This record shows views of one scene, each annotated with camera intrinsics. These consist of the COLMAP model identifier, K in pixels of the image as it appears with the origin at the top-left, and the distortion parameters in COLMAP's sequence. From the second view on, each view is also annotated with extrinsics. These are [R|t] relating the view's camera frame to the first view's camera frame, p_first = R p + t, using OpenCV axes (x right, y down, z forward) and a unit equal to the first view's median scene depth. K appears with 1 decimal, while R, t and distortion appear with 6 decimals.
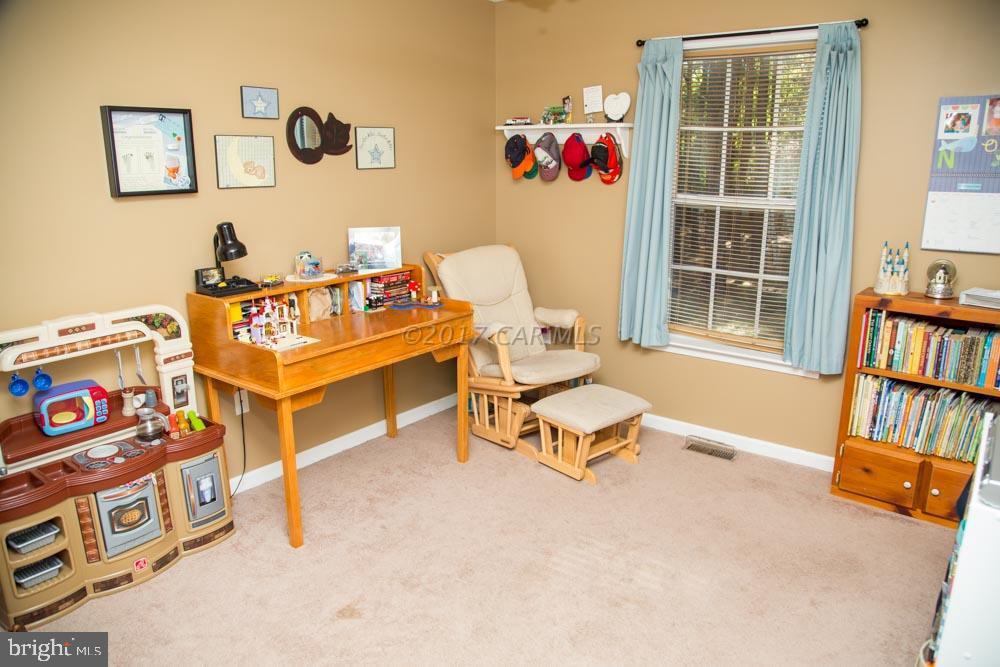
lens RADIAL K [[684.7, 0, 505.7], [0, 684.7, 334.9], [0, 0, 1]] dist [-0.106579, 0.052943]
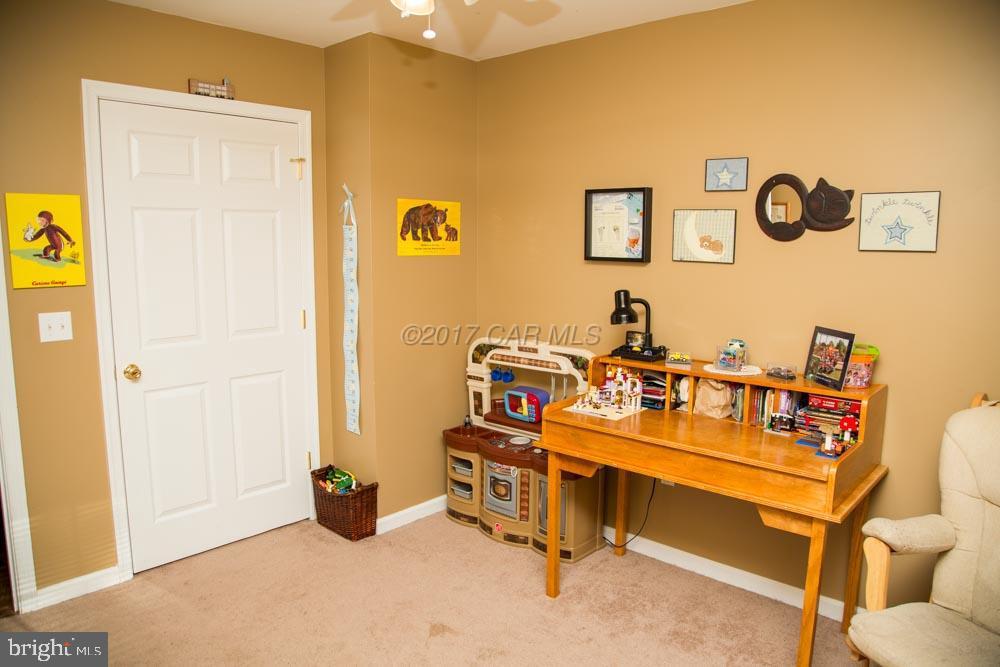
lens RADIAL K [[684.7, 0, 505.7], [0, 684.7, 334.9], [0, 0, 1]] dist [-0.106579, 0.052943]
pose [[-0.067528, 0.142005, -0.987560, 0.678513], [-0.257238, 0.953877, 0.154751, -0.218102], [0.963986, 0.264488, -0.027885, 0.861864]]
